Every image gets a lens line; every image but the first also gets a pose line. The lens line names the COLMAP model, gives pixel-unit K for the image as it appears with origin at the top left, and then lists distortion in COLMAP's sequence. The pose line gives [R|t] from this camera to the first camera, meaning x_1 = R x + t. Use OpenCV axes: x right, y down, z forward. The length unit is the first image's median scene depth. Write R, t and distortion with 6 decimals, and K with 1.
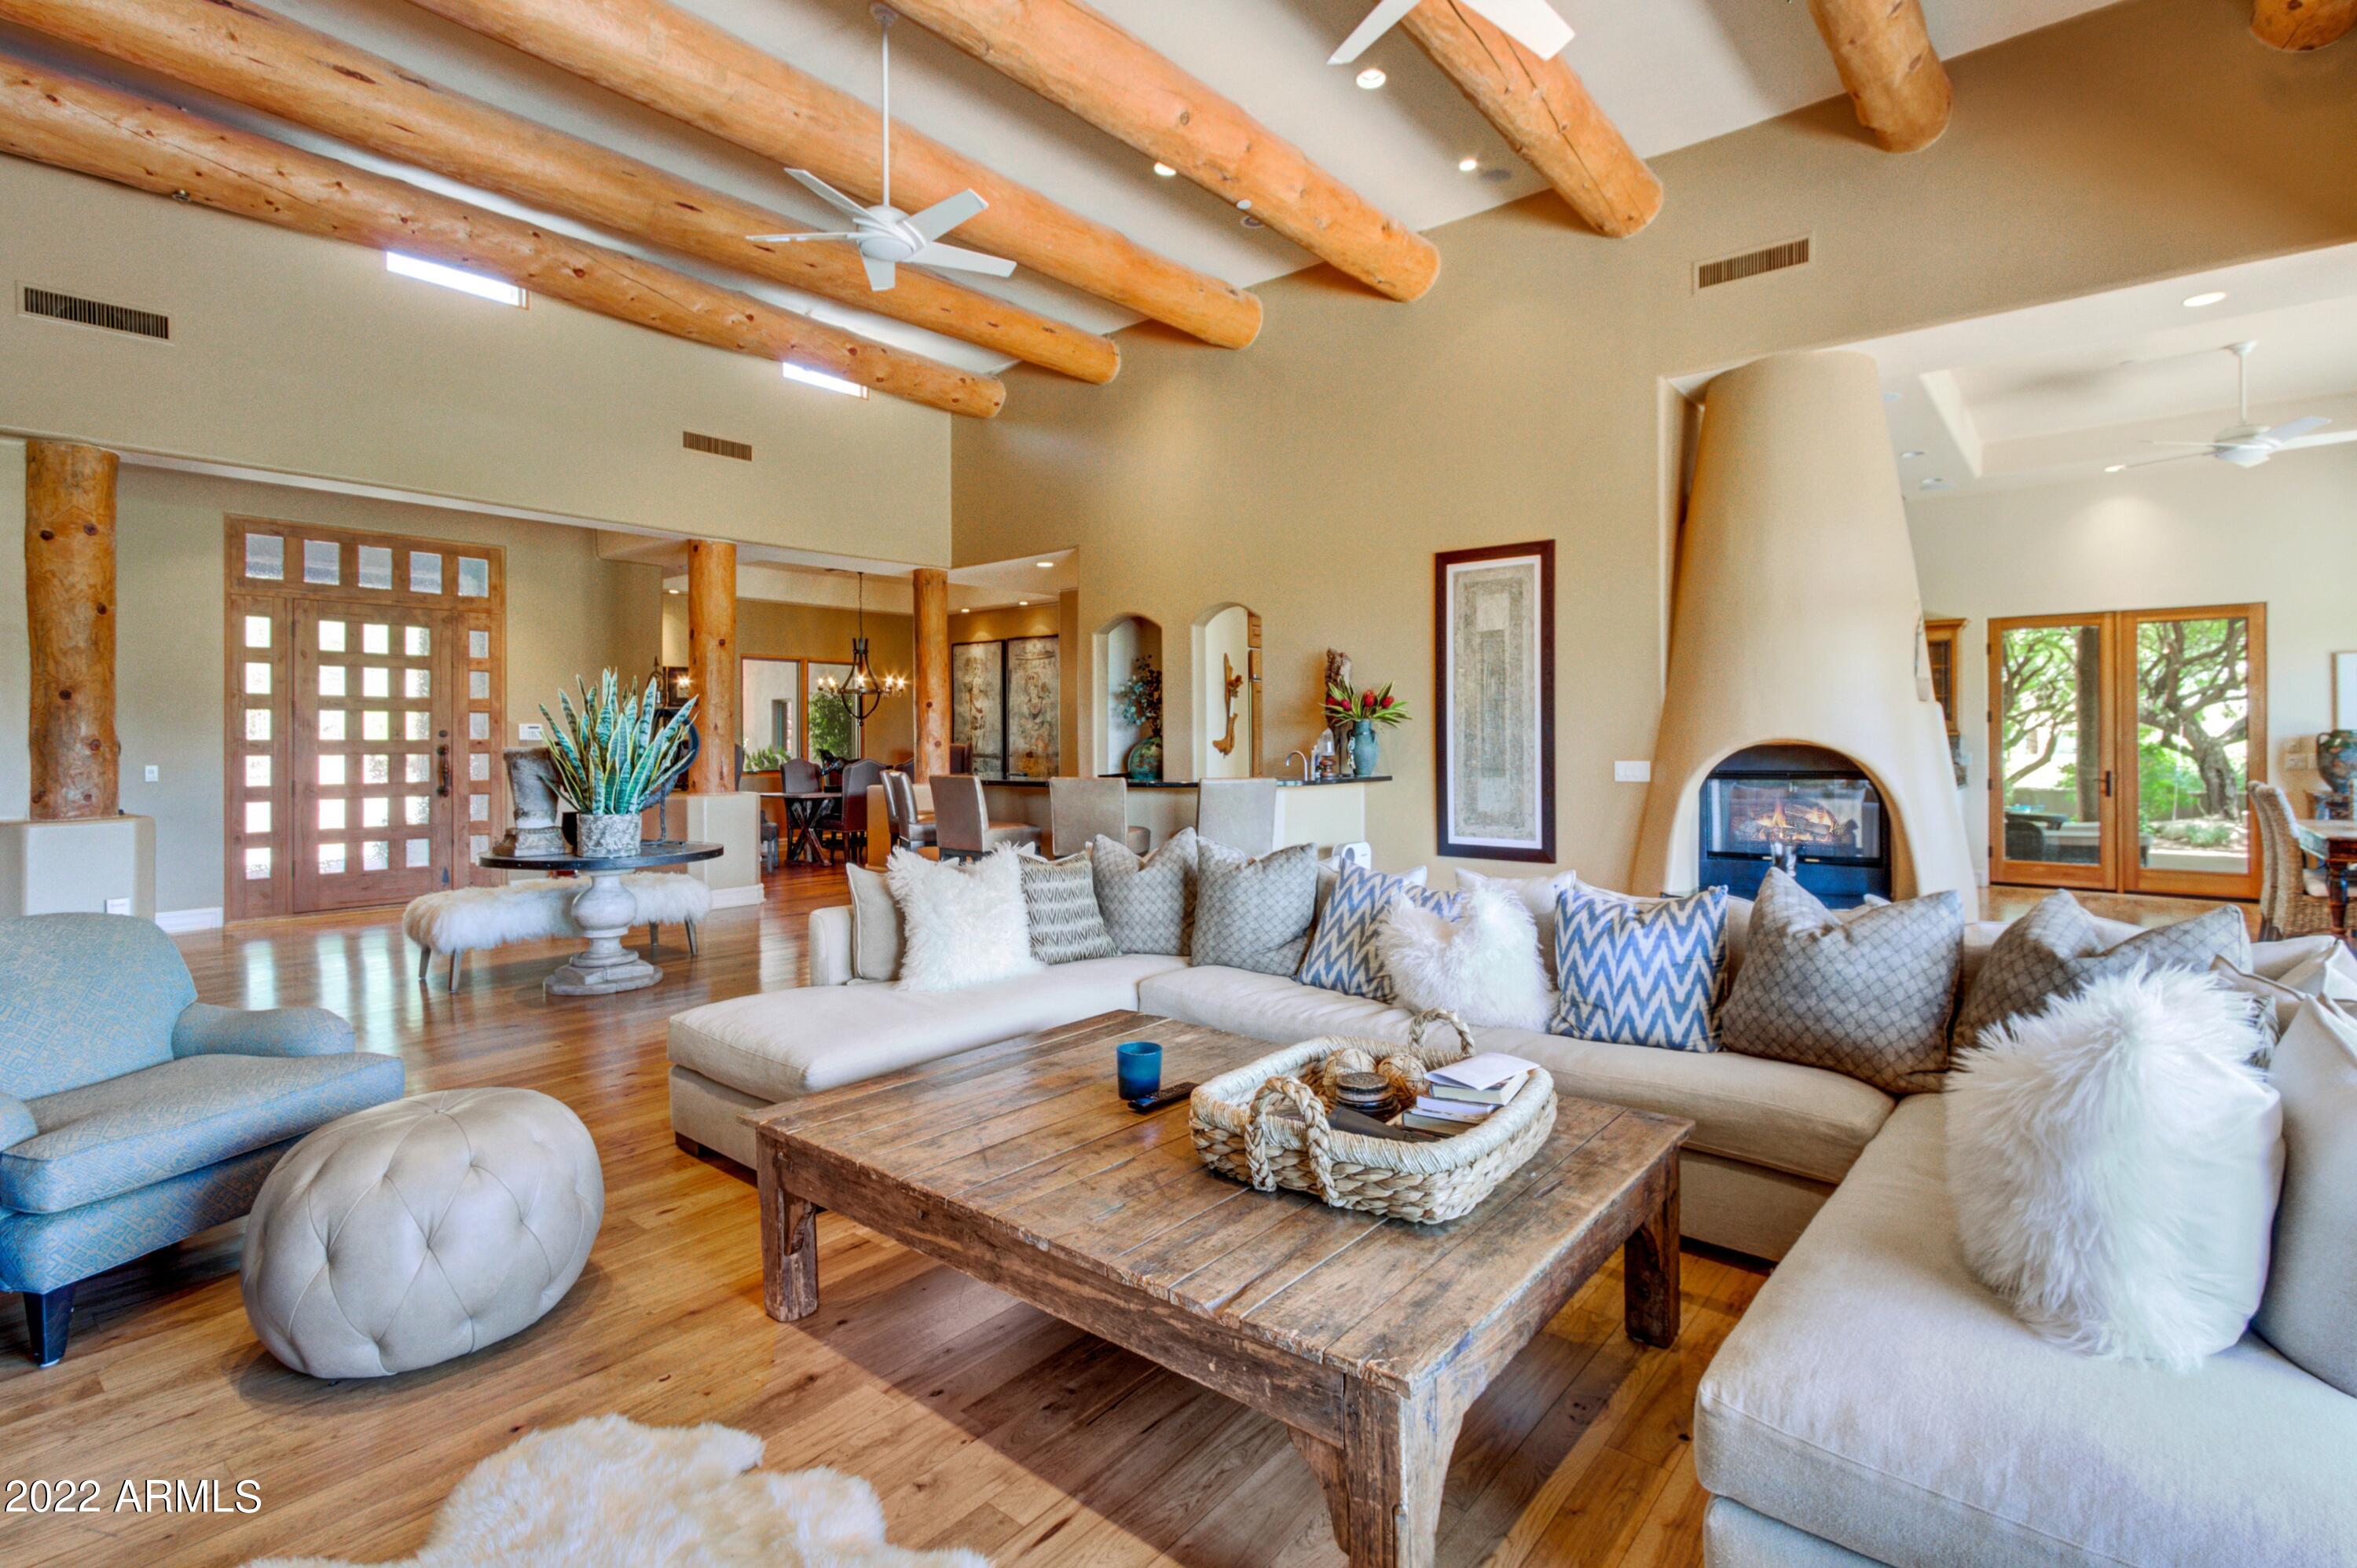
lens RADIAL K [[1128.6, 0, 1228.6], [0, 1128.6, 745.0], [0, 0, 1]] dist [0.006174, 0.003301]
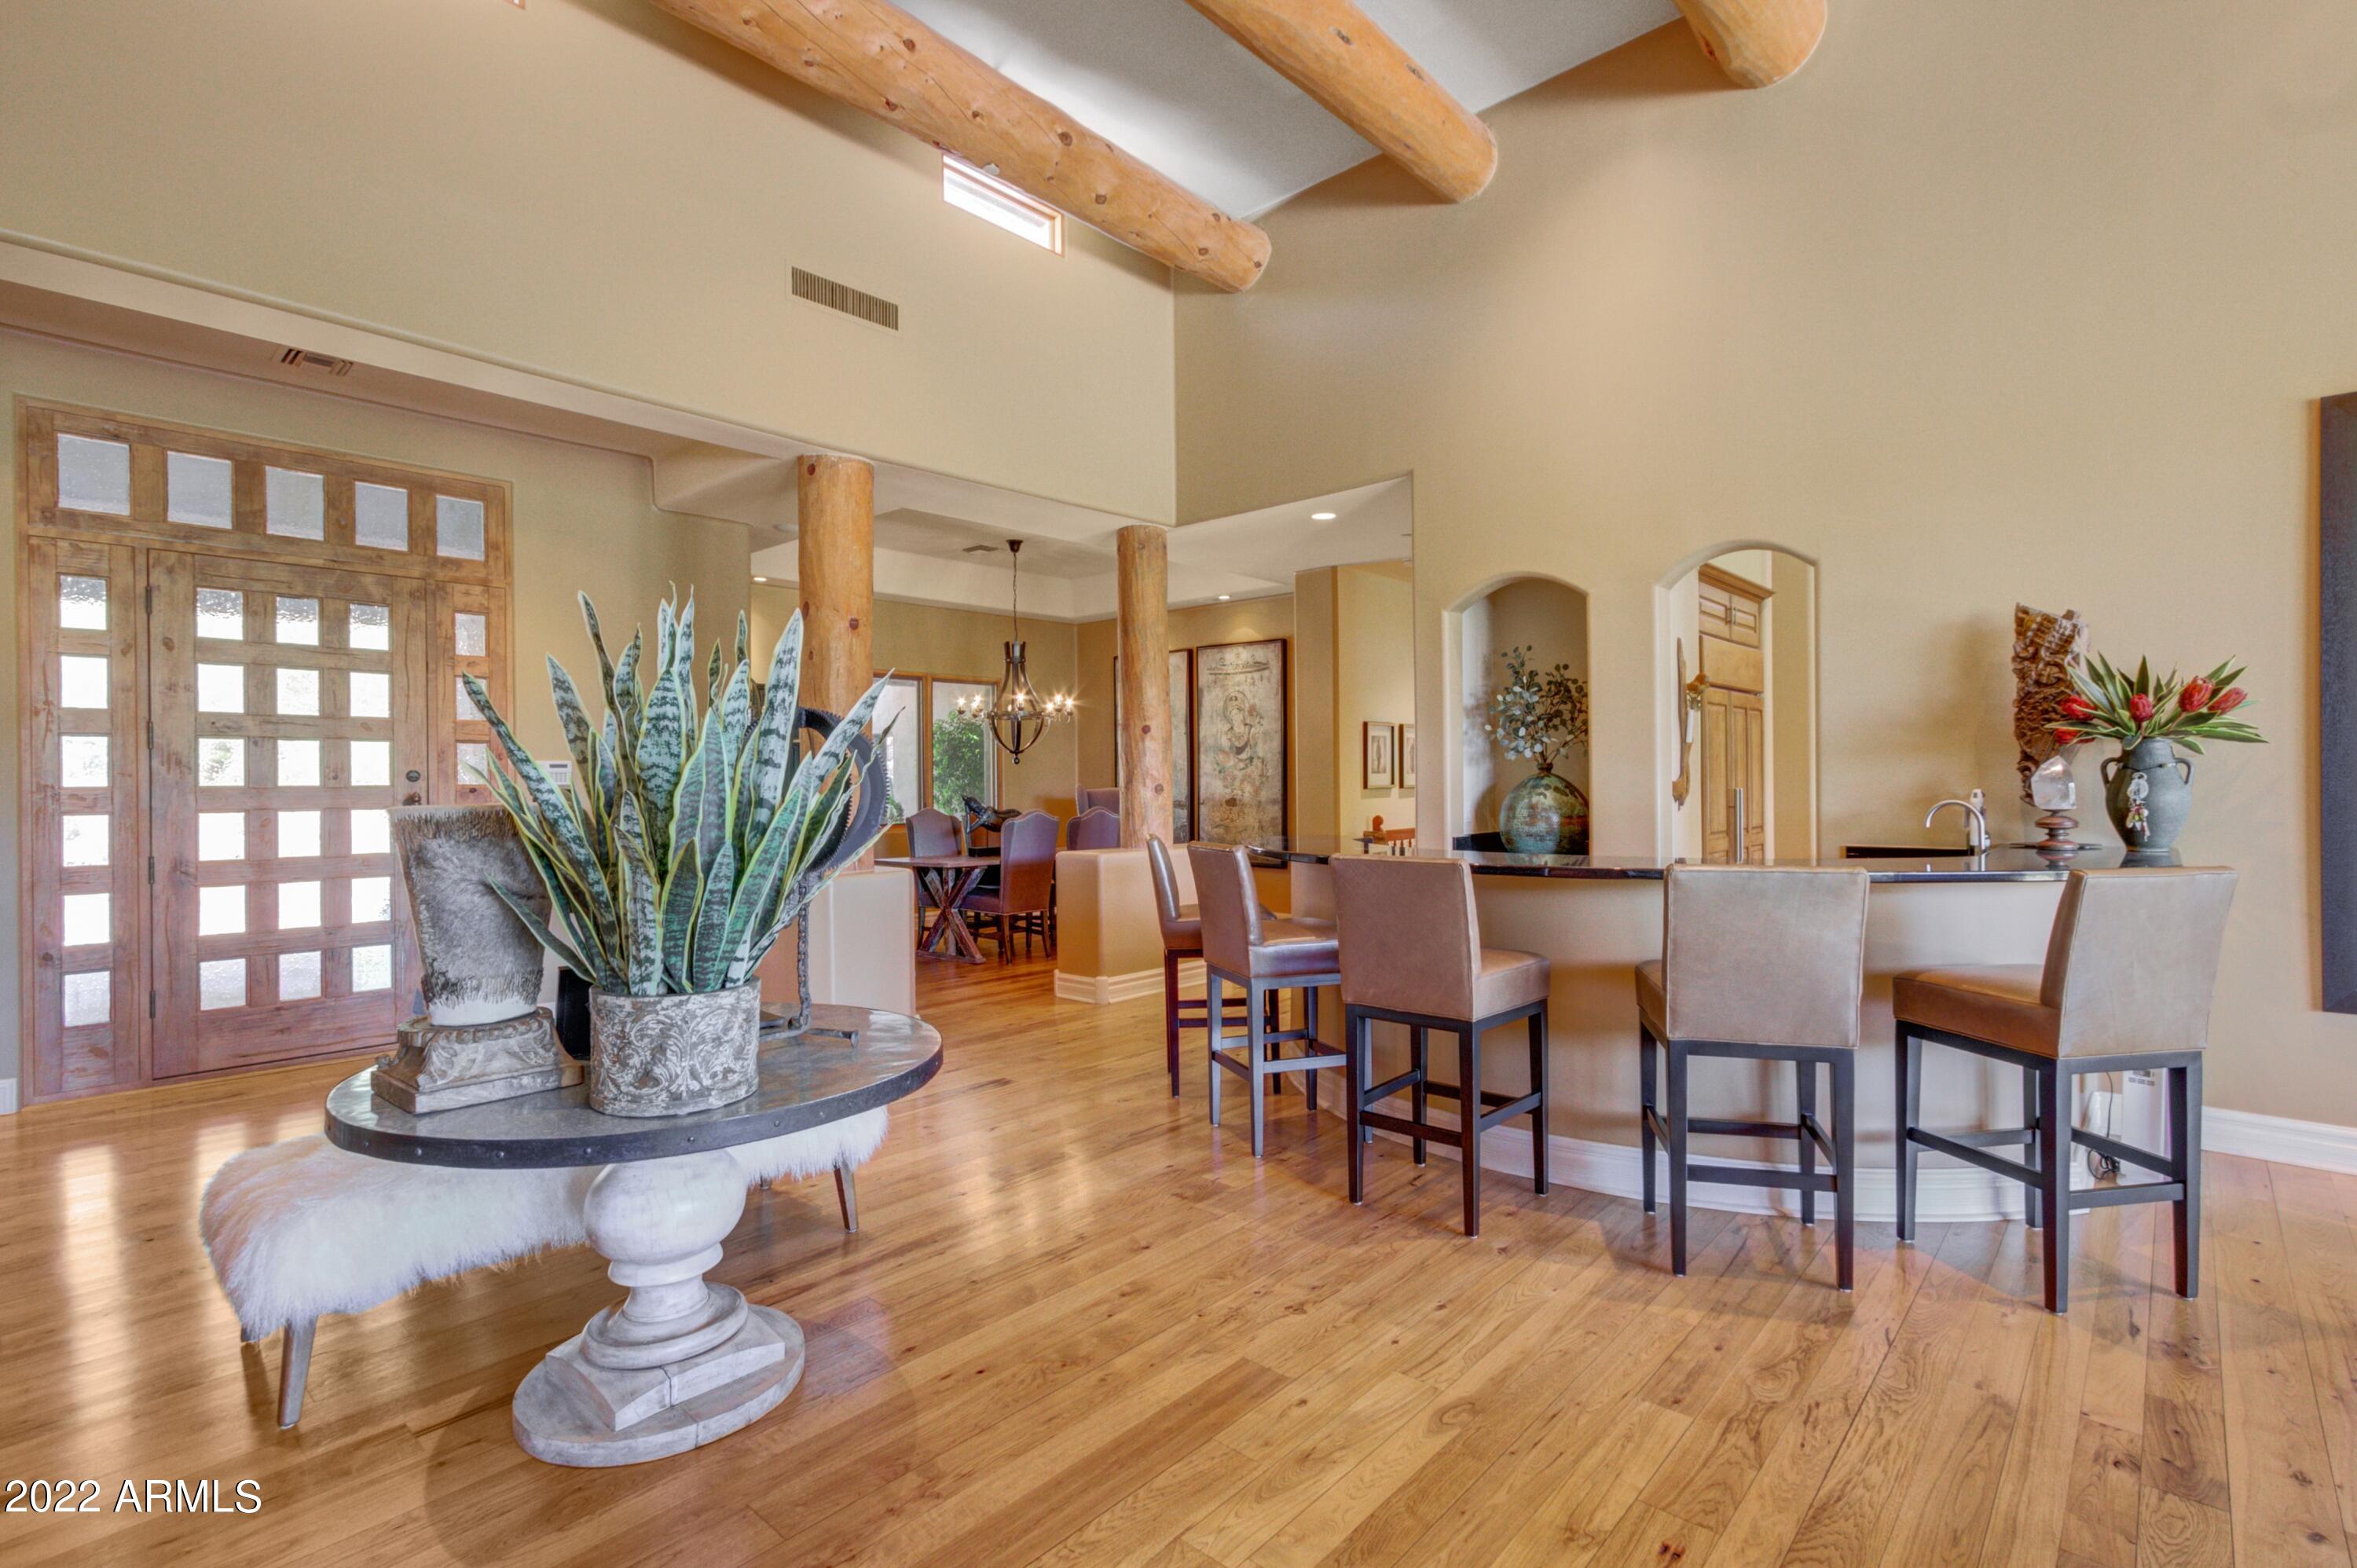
lens RADIAL K [[1128.6, 0, 1245.7], [0, 1128.6, 792.1], [0, 0, 1]] dist [0.006174, 0.003301]
pose [[0.999446, -0.004686, -0.032948, -0.365730], [0.004823, 0.999980, 0.004095, -0.002758], [0.032929, -0.004252, 0.999449, 0.667423]]
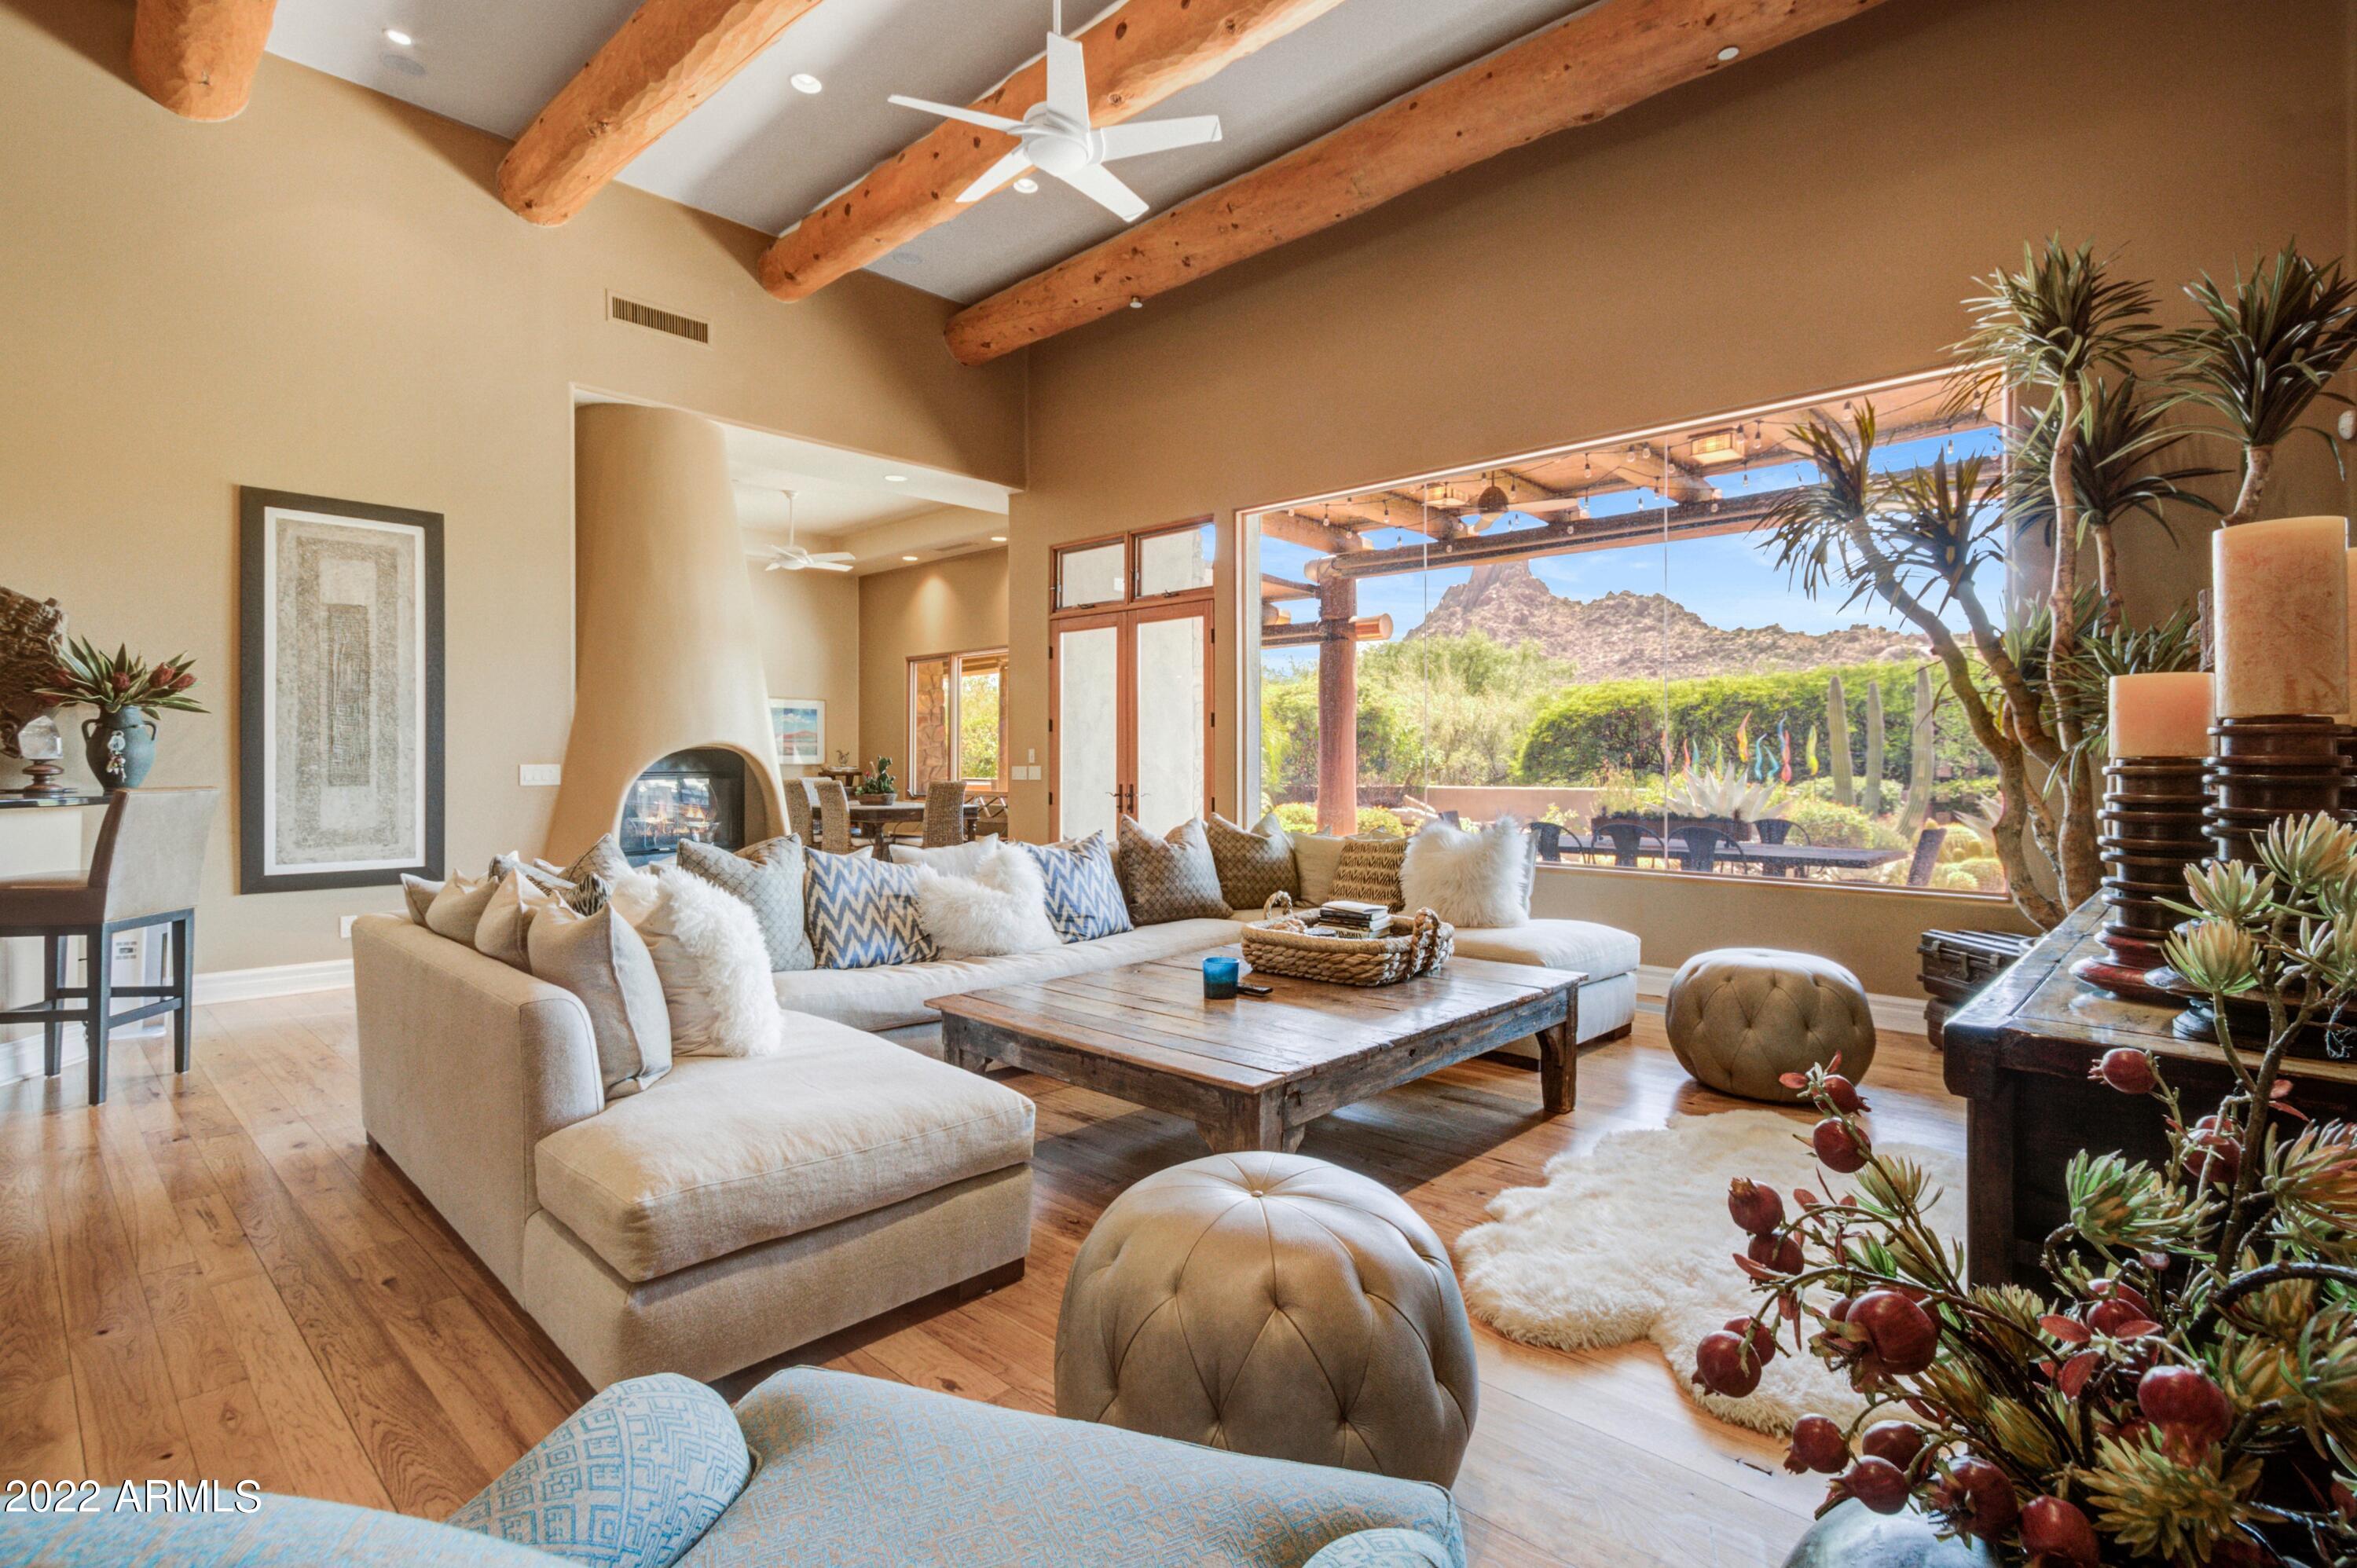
lens RADIAL K [[1128.6, 0, 1137.6], [0, 1128.6, 763.3], [0, 0, 1]] dist [0.006174, 0.003301]
pose [[0.114298, 0.007908, 0.993415, -0.660957], [0.002064, 0.999964, -0.008198, 0.026084], [-0.993444, 0.002988, 0.114278, 0.452506]]
